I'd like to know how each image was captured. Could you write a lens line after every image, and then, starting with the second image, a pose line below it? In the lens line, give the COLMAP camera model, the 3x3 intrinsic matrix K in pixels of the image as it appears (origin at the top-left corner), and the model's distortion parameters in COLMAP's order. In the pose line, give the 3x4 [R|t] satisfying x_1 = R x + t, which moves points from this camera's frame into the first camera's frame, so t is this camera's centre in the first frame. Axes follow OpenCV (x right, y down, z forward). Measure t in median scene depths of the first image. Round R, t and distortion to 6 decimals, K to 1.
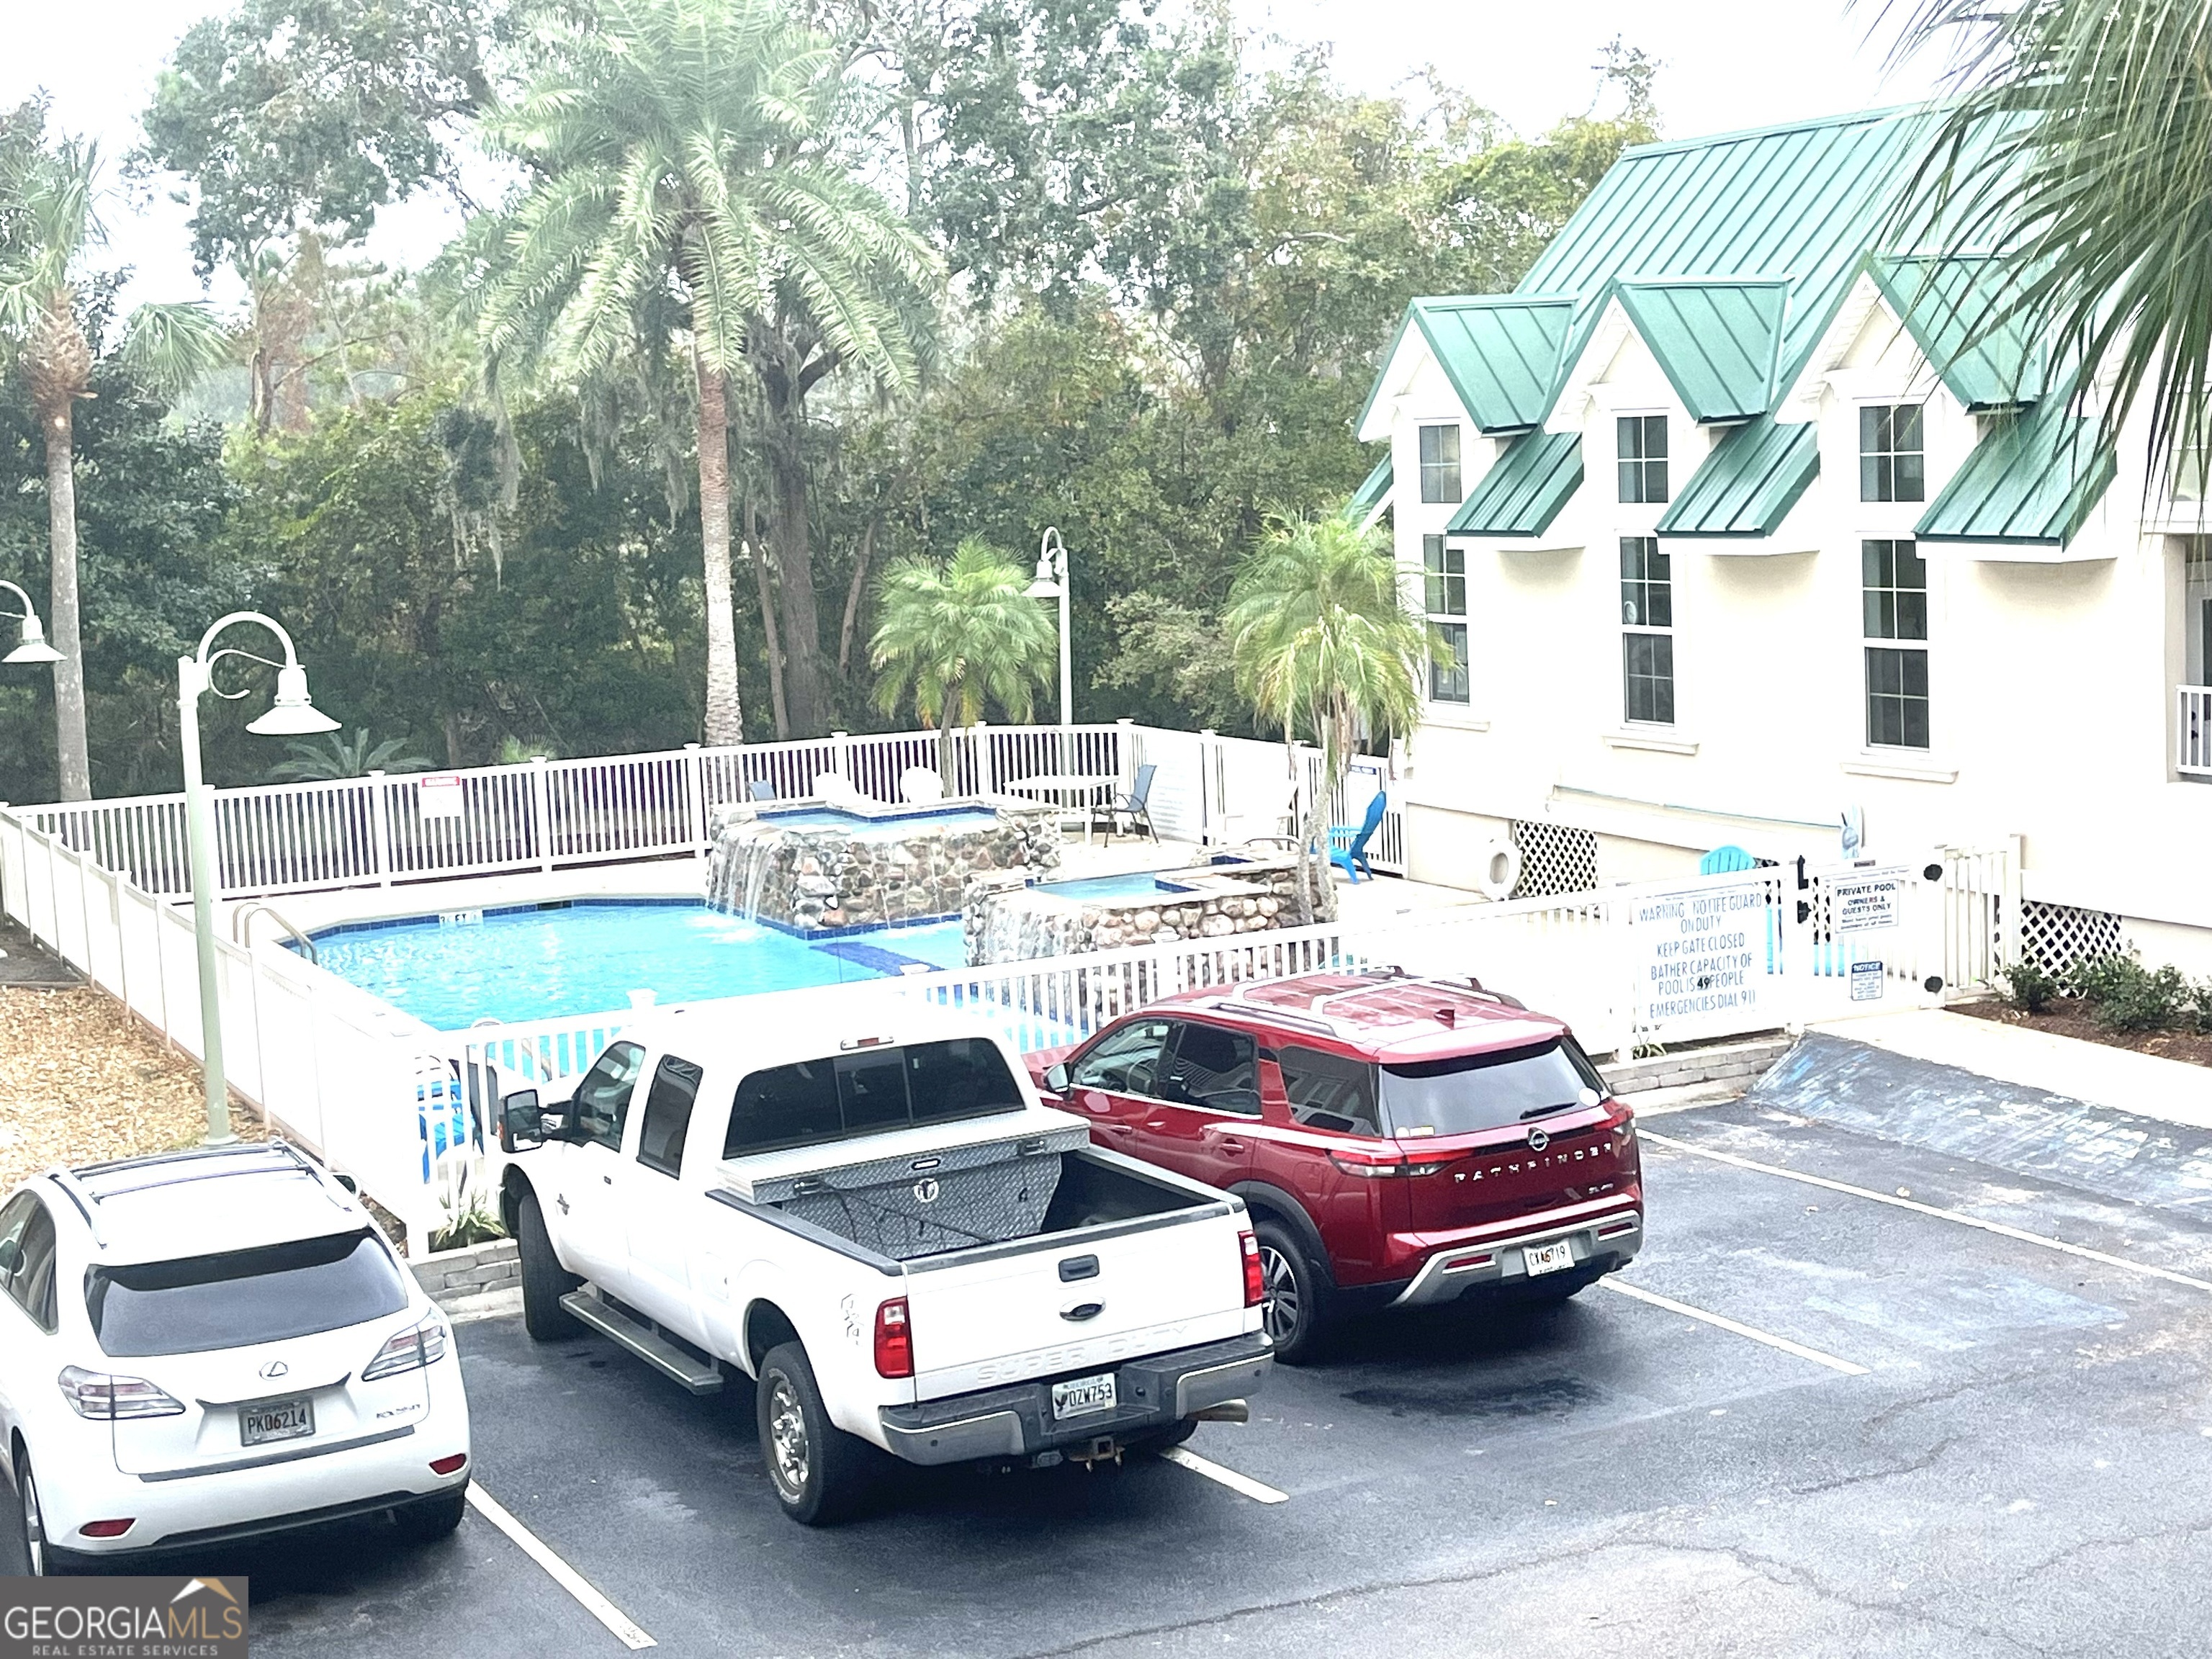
lens RADIAL K [[3275.4, 0, 1115.6], [0, 3275.4, 826.6], [0, 0, 1]] dist [0.120687, 0.000000]
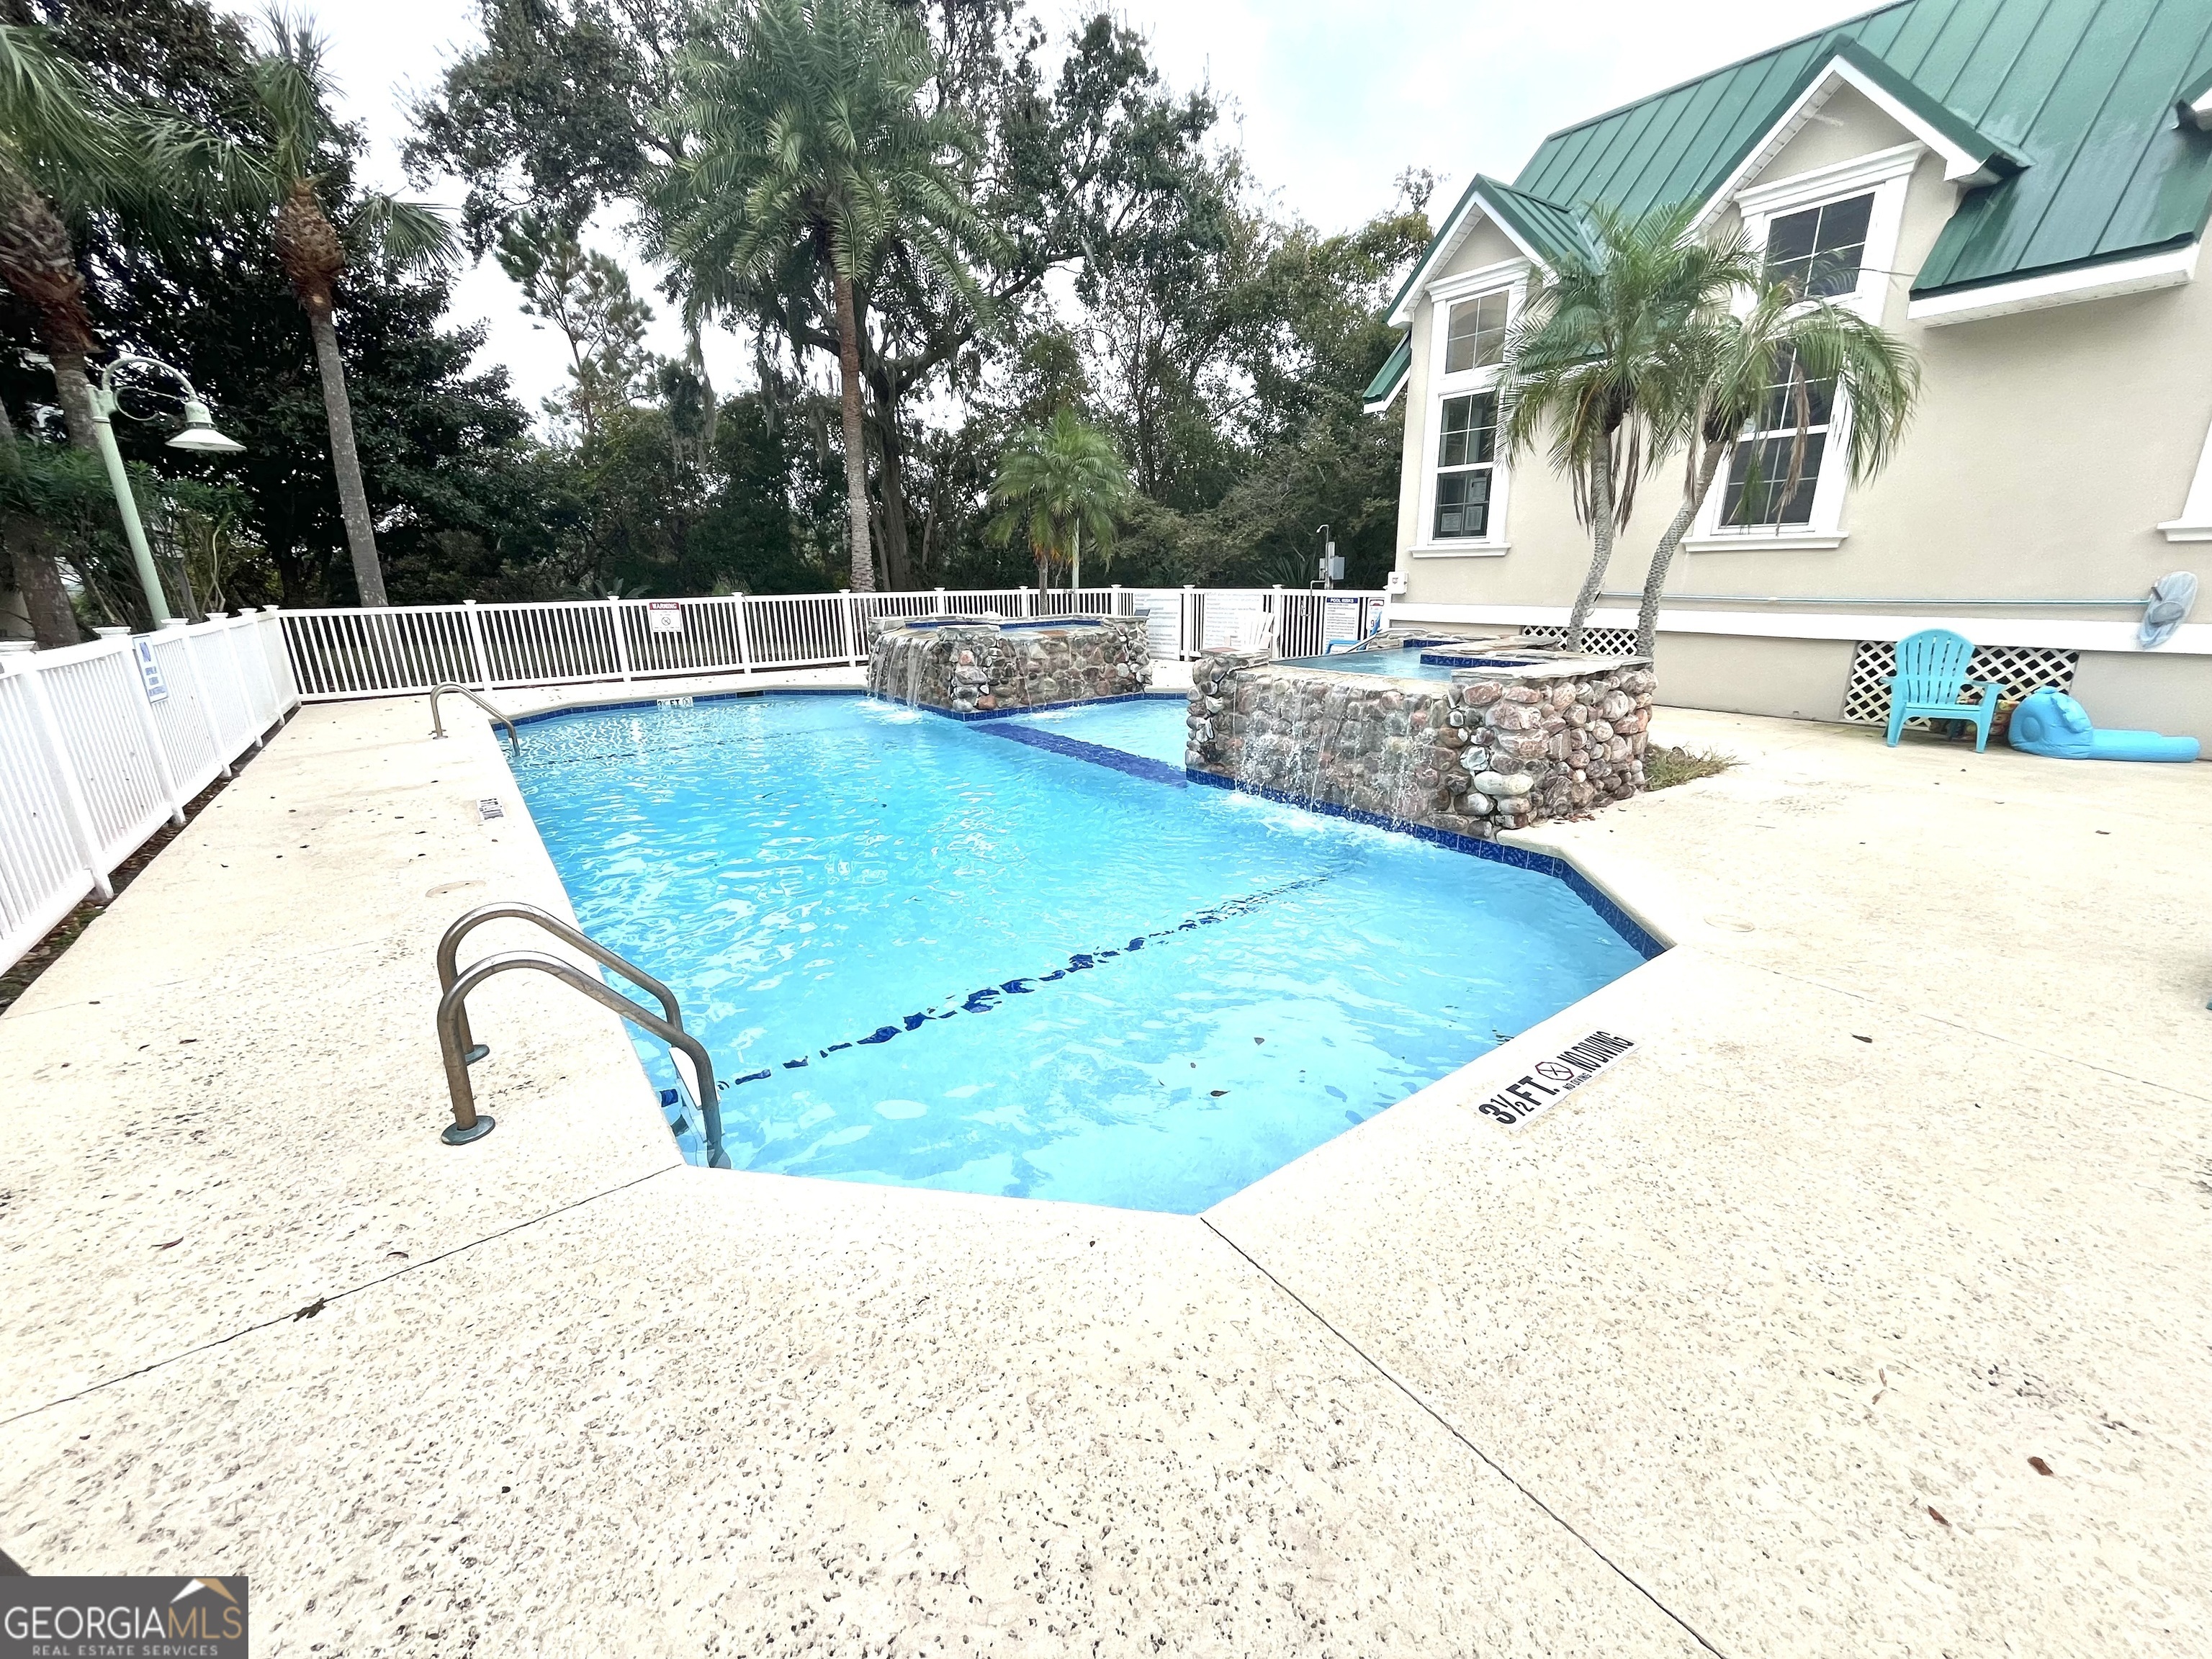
lens RADIAL K [[904.0, 0, 1098.7], [0, 904.0, 846.4], [0, 0, 1]] dist [0.004289, -0.000569]
pose [[0.986164, -0.021484, 0.164376, -0.089434], [-0.007245, 0.985033, 0.172213, 0.019880], [-0.165615, -0.171021, 0.971248, 0.587344]]
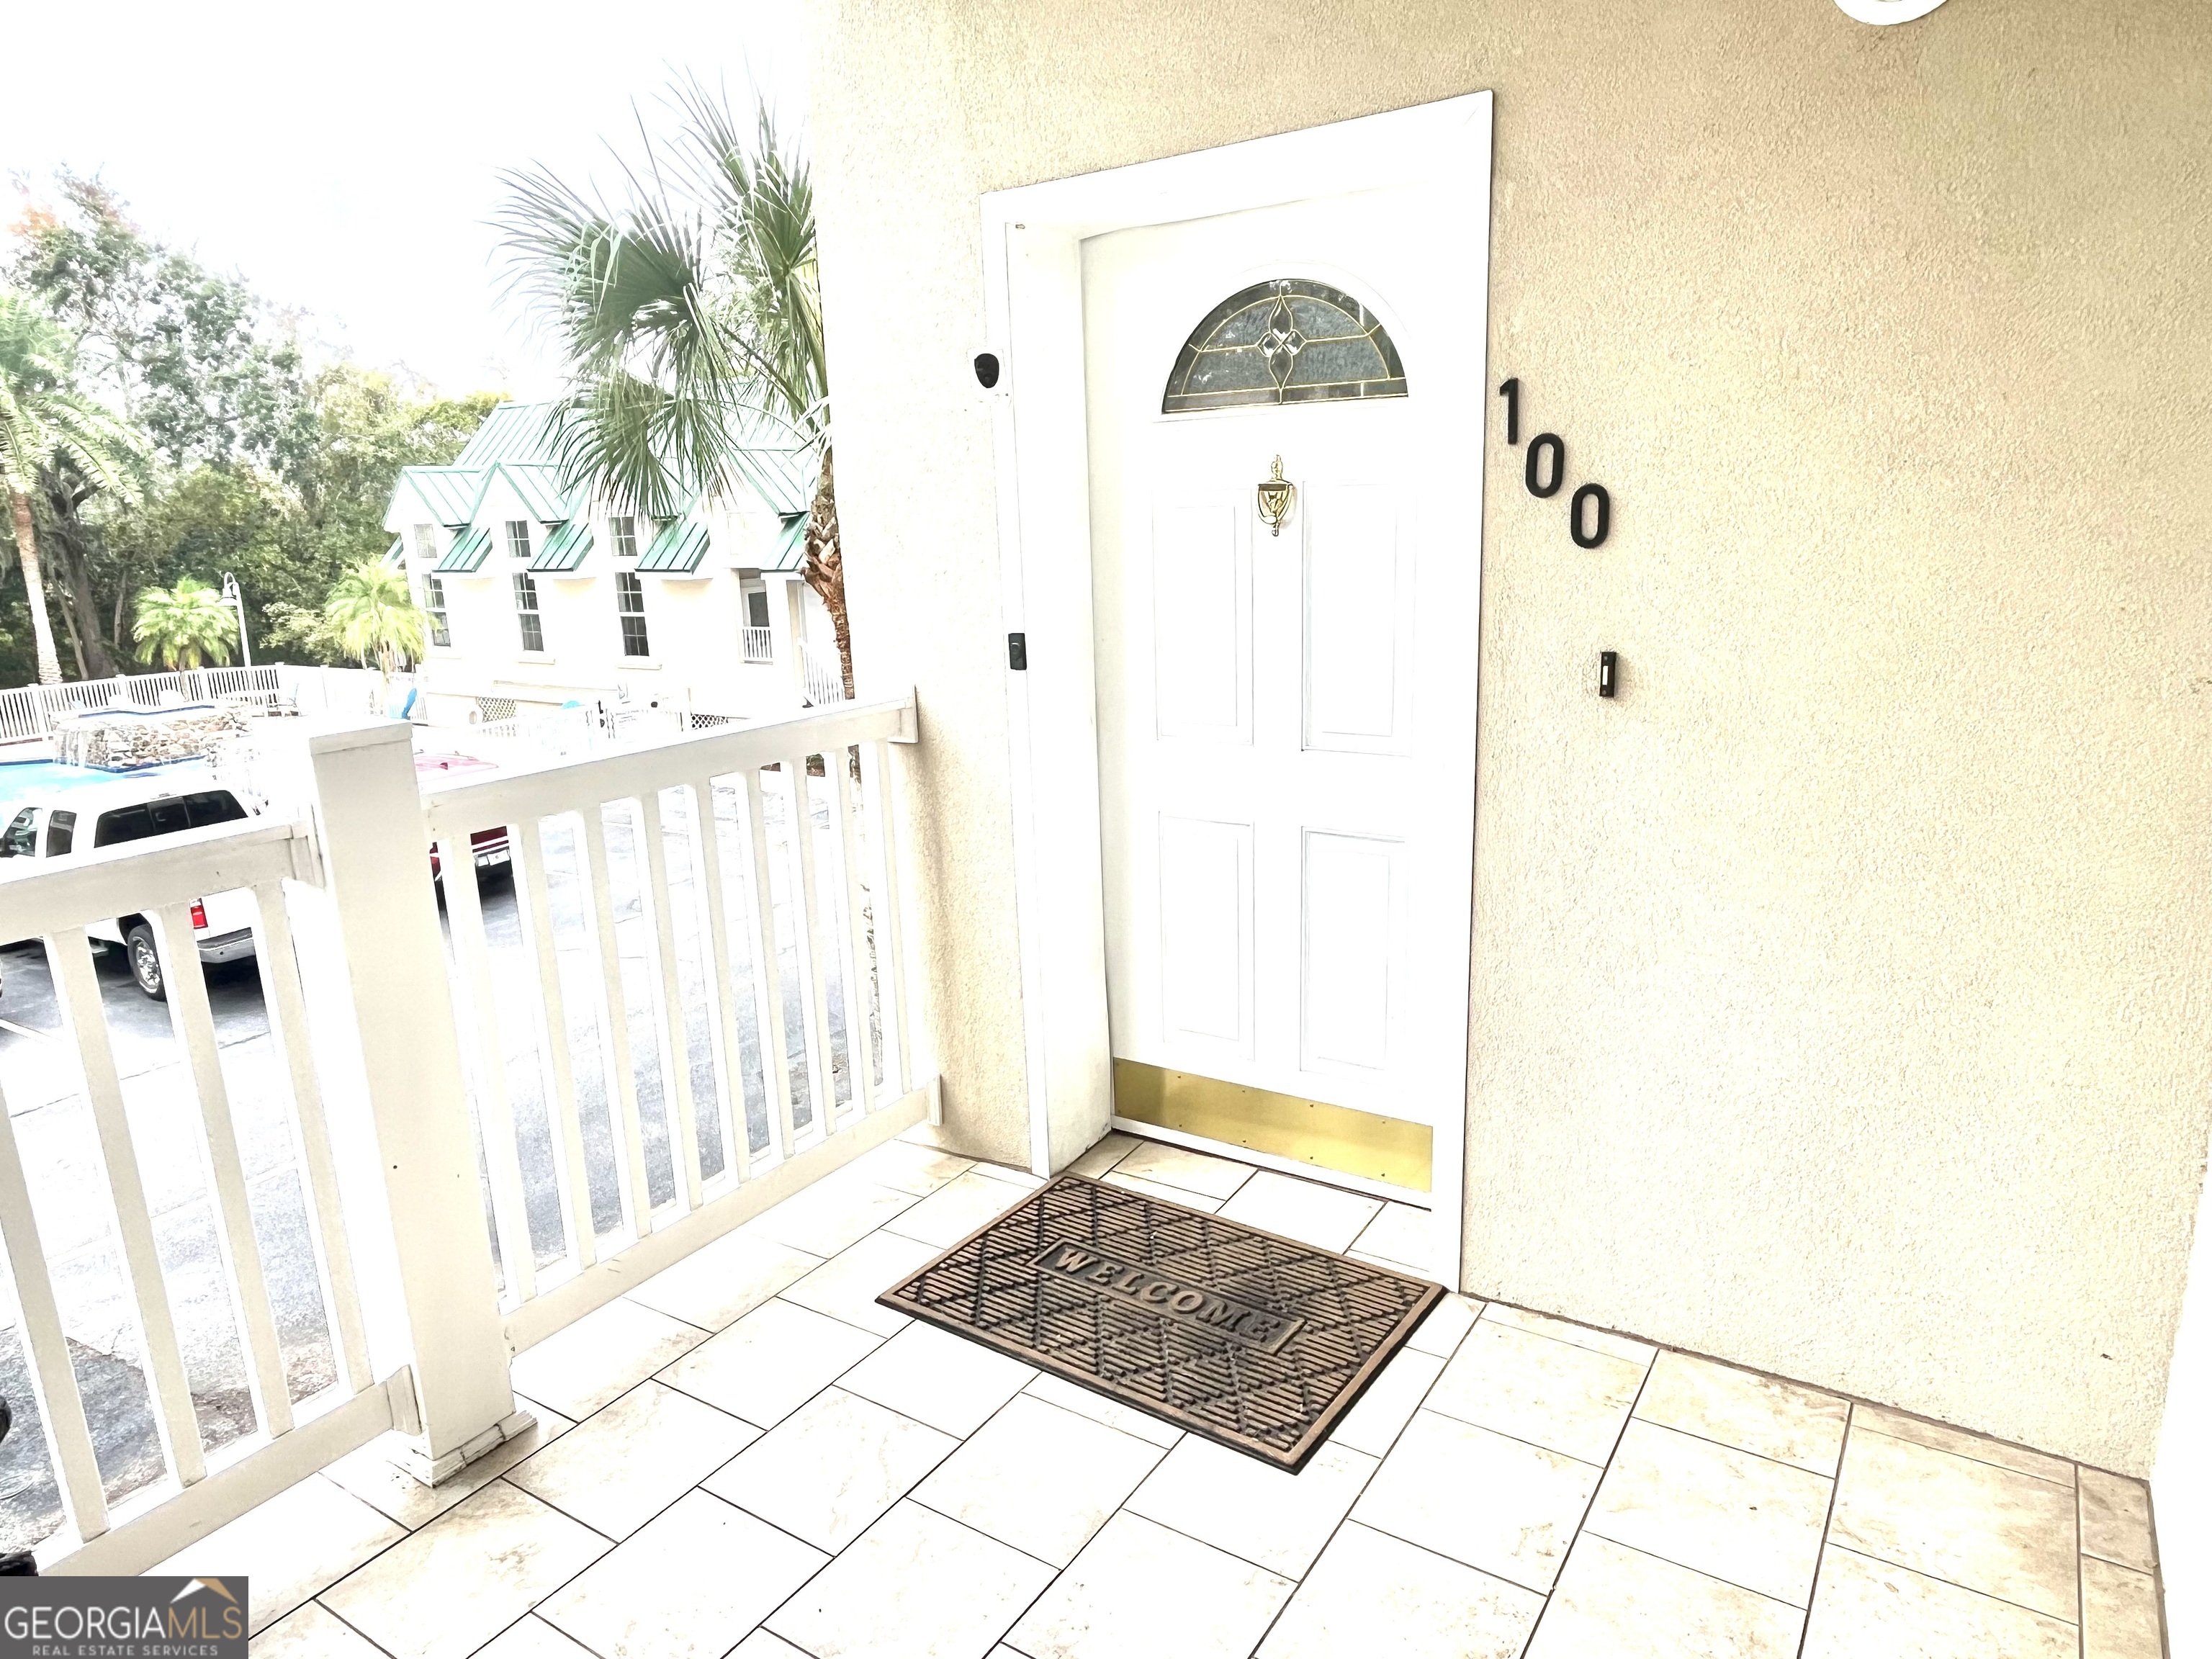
lens RADIAL K [[1386.8, 0, 1096.4], [0, 1386.8, 838.1], [0, 0, 1]] dist [-0.000621, -0.004111]
pose [[0.860993, -0.104997, 0.497661, -0.000421], [0.056570, 0.992158, 0.111456, 0.011153], [-0.505461, -0.067811, 0.860181, -0.064708]]
